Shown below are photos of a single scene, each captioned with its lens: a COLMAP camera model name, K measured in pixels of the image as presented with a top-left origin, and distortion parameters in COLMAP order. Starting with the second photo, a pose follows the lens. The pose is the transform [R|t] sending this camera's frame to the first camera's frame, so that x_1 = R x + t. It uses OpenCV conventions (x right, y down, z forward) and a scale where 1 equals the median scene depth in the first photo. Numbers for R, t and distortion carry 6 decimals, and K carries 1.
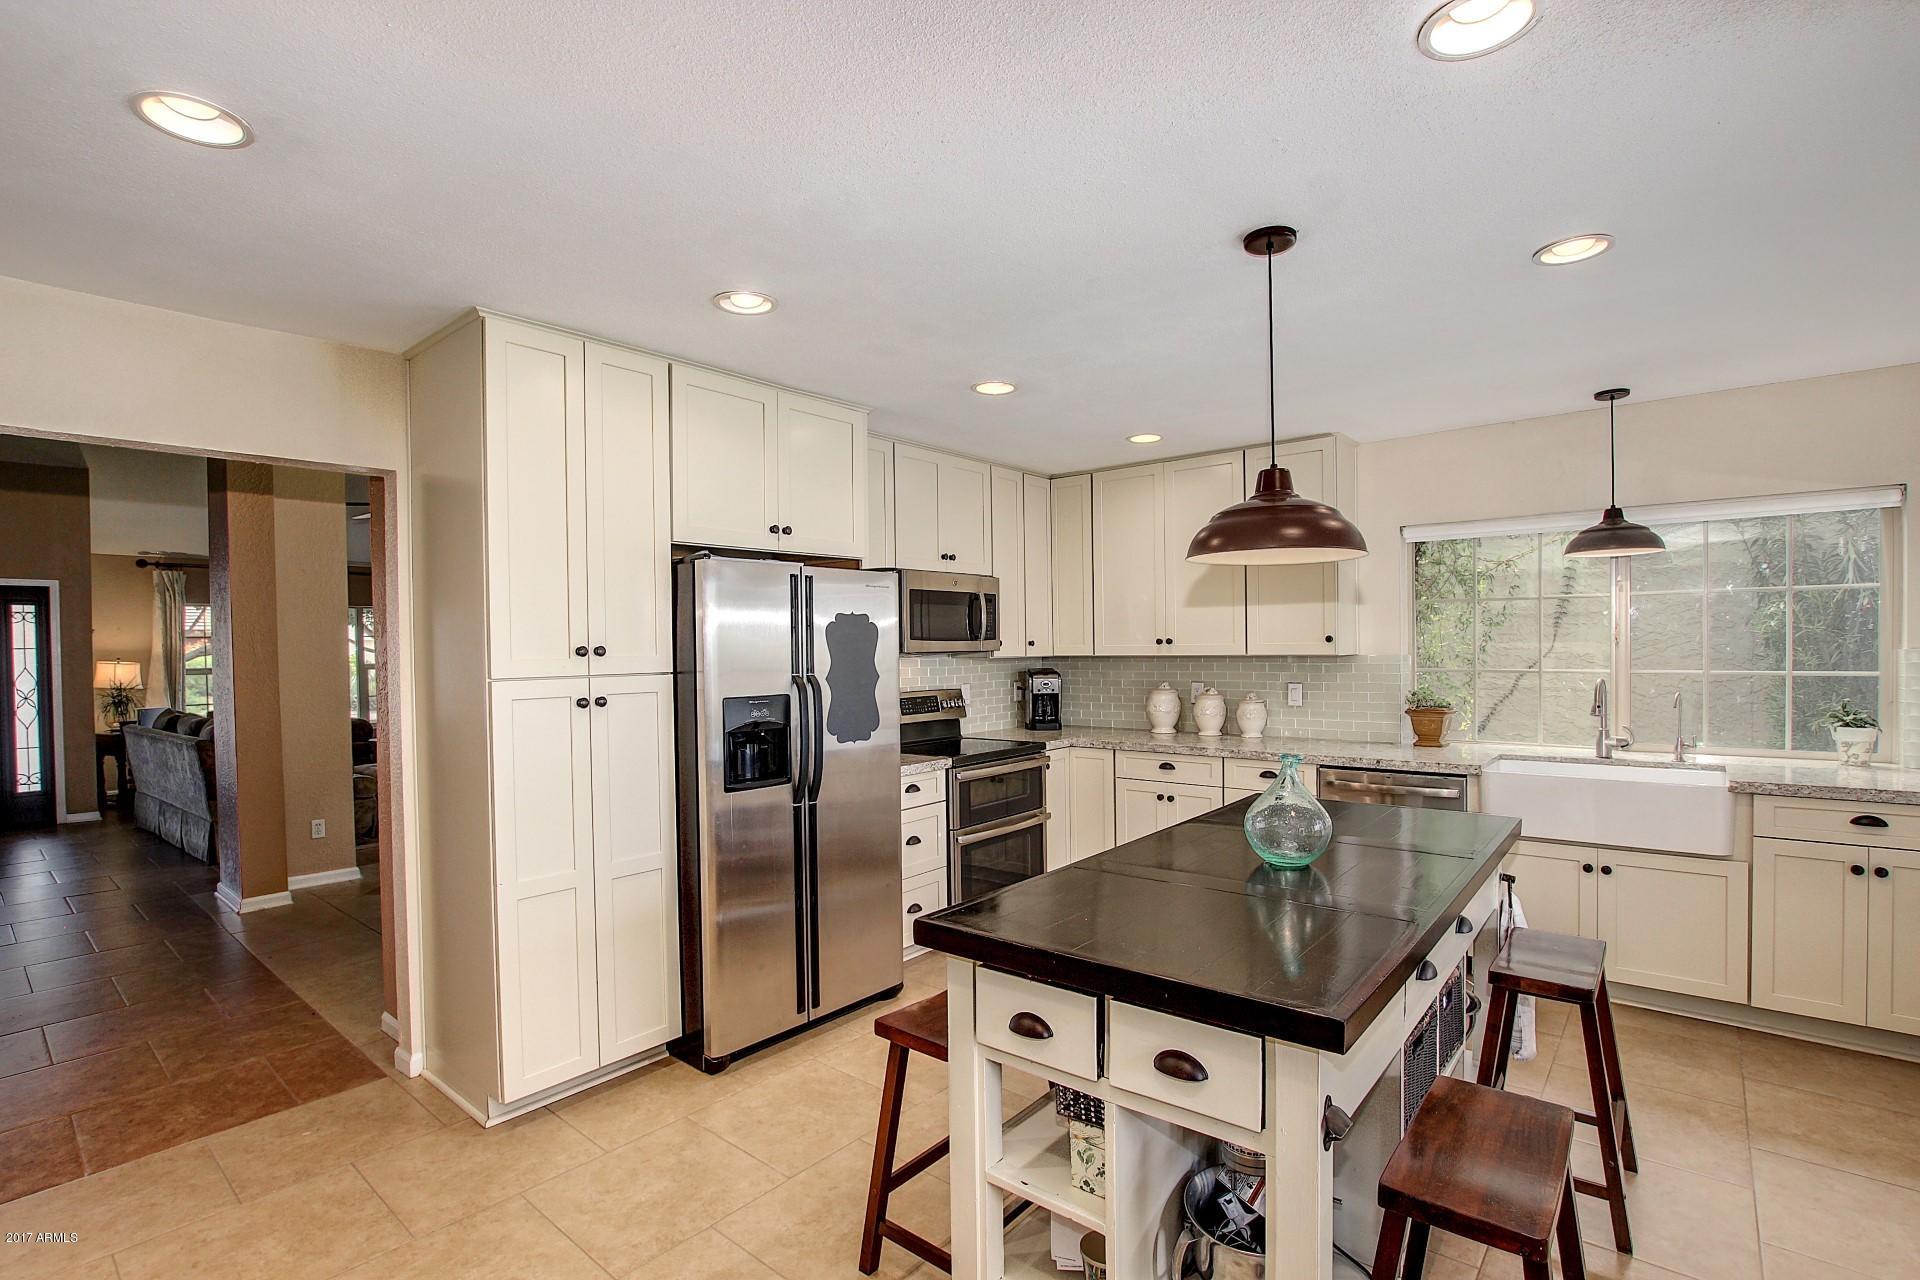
lens RADIAL K [[897.0, 0, 952.1], [0, 897.0, 650.0], [0, 0, 1]] dist [-0.001931, -0.000766]
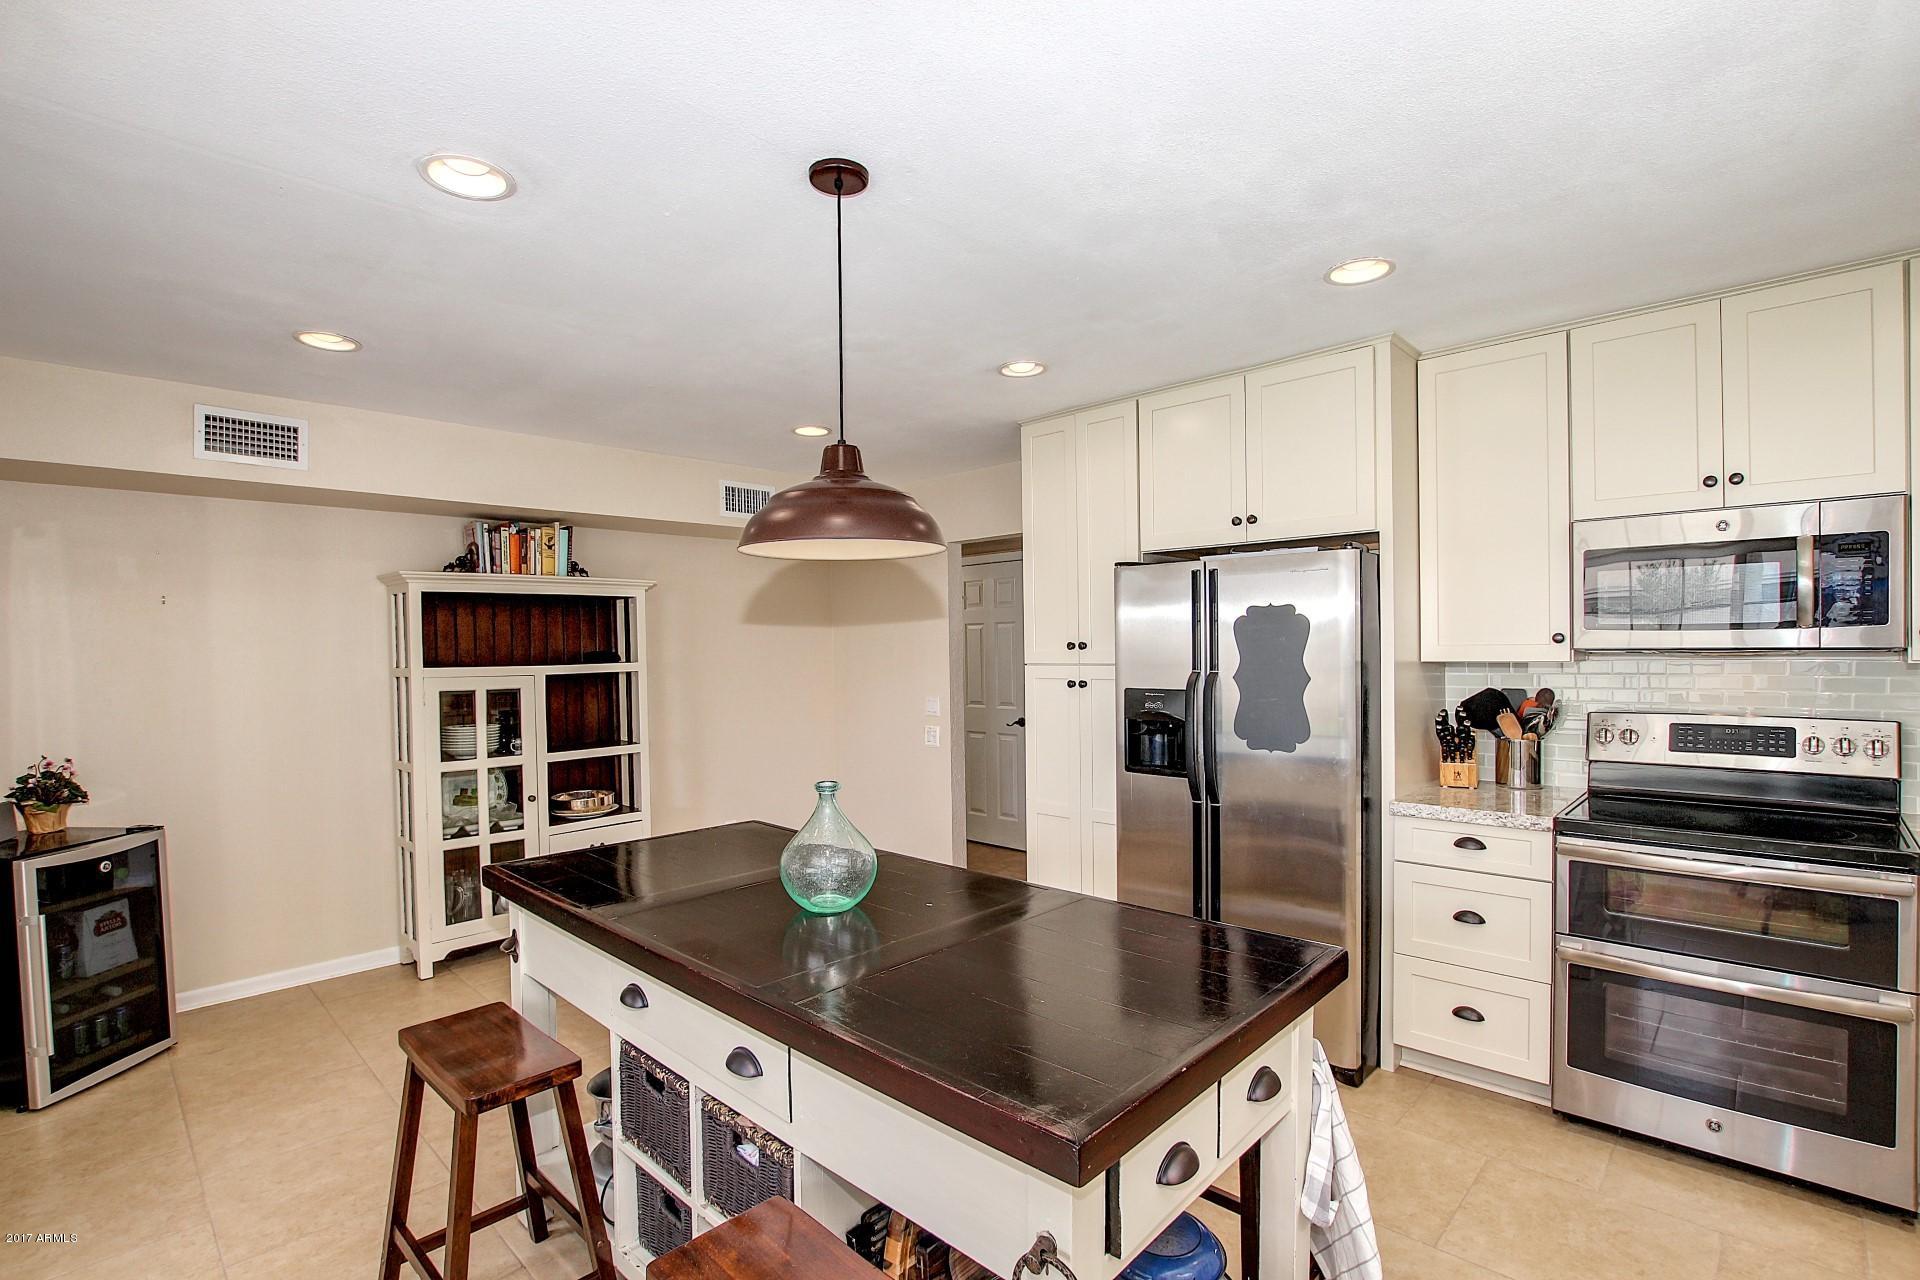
lens RADIAL K [[897.0, 0, 952.1], [0, 897.0, 650.0], [0, 0, 1]] dist [-0.001931, -0.000766]
pose [[-0.052864, 0.020095, -0.998399, 0.830376], [0.008209, 0.999772, 0.019688, -0.017647], [0.998568, -0.007155, -0.053017, 0.781820]]
